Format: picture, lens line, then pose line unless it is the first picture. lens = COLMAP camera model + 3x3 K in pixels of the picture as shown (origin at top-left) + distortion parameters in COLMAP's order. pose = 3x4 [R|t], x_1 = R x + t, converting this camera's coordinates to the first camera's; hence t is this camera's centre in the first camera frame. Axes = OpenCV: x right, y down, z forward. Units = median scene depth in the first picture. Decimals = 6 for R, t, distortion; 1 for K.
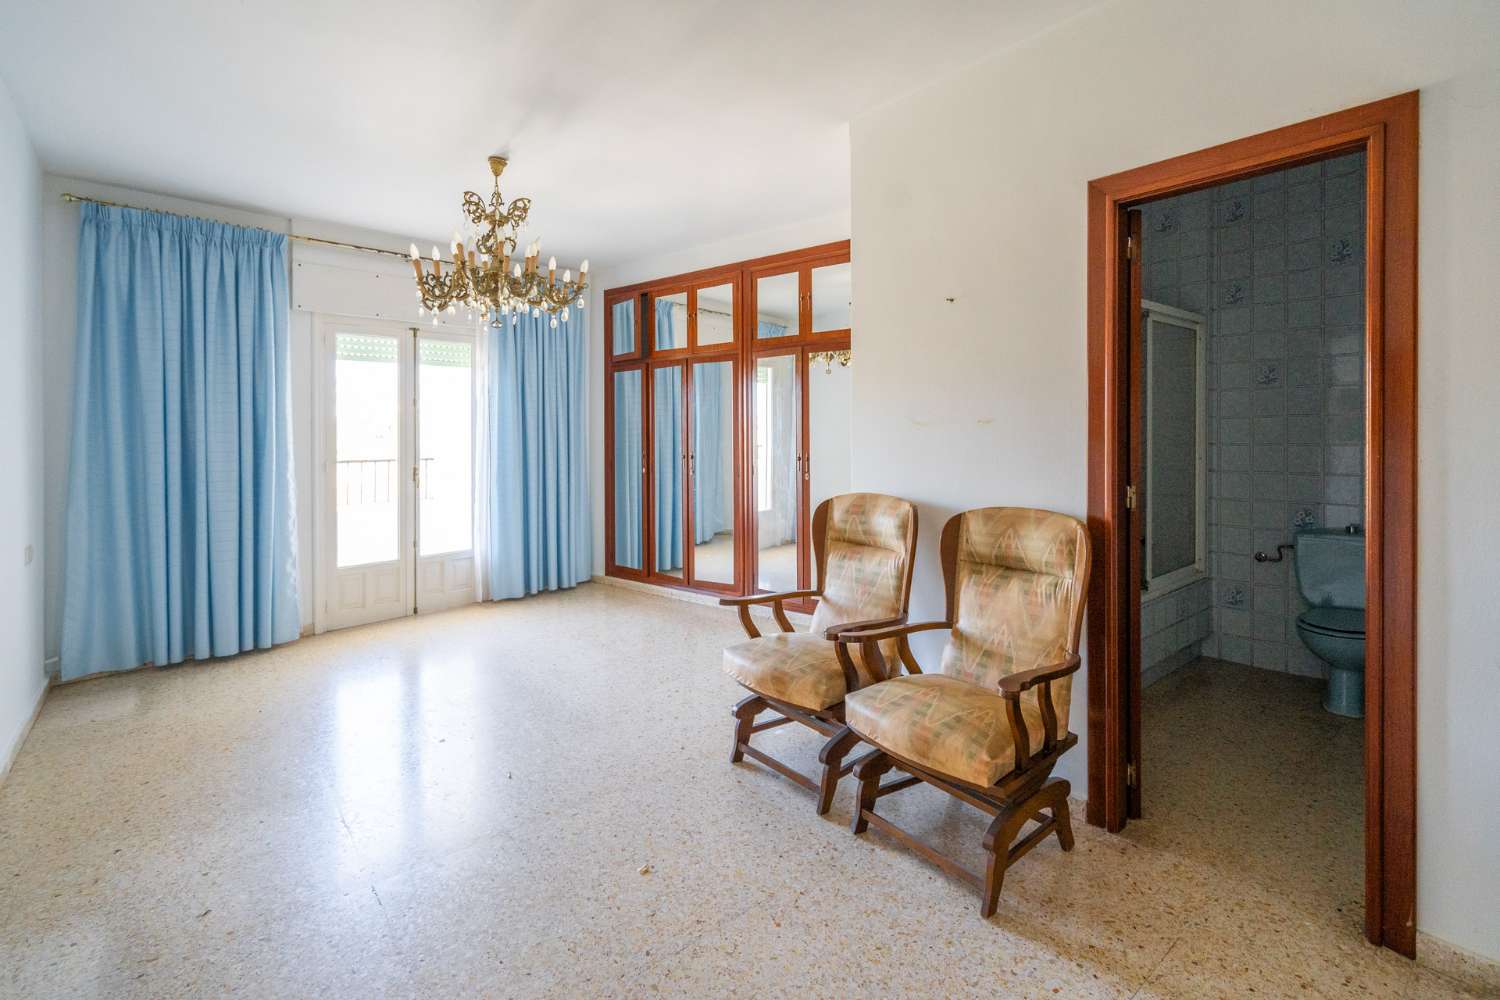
lens RADIAL K [[700.1, 0, 748.1], [0, 700.1, 431.1], [0, 0, 1]] dist [-0.006495, 0.002180]
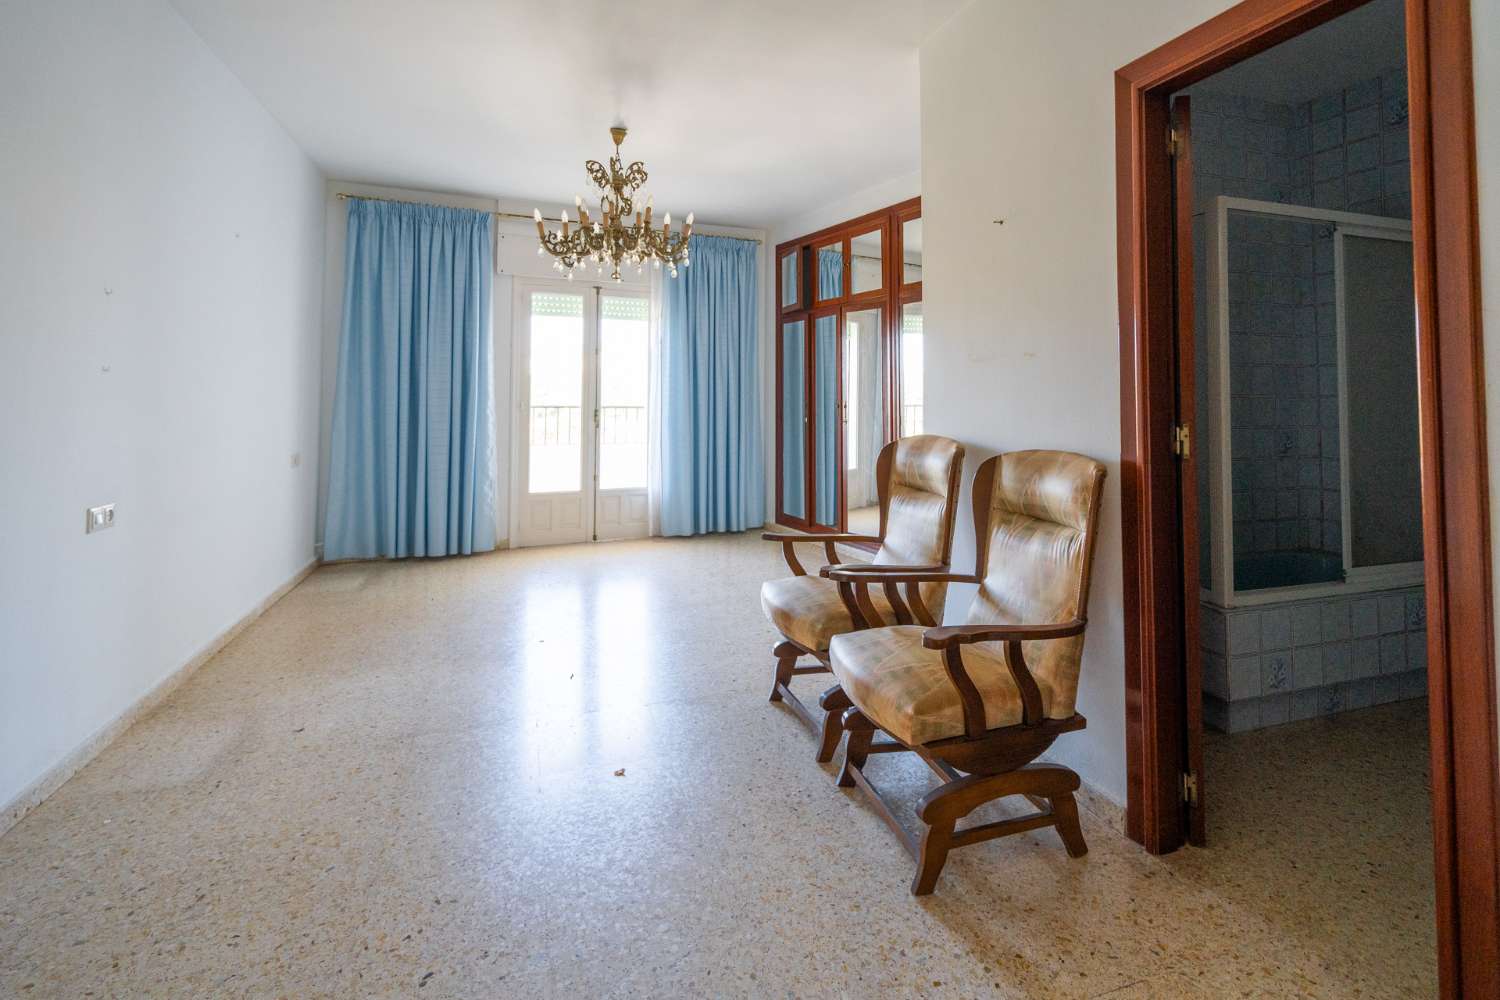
lens RADIAL K [[700.1, 0, 713.2], [0, 700.1, 357.5], [0, 0, 1]] dist [-0.006495, 0.002180]
pose [[0.933621, -0.001295, -0.358260, 0.171509], [-0.014681, 0.999015, -0.041869, 0.020462], [0.357961, 0.044349, 0.932683, 0.017298]]
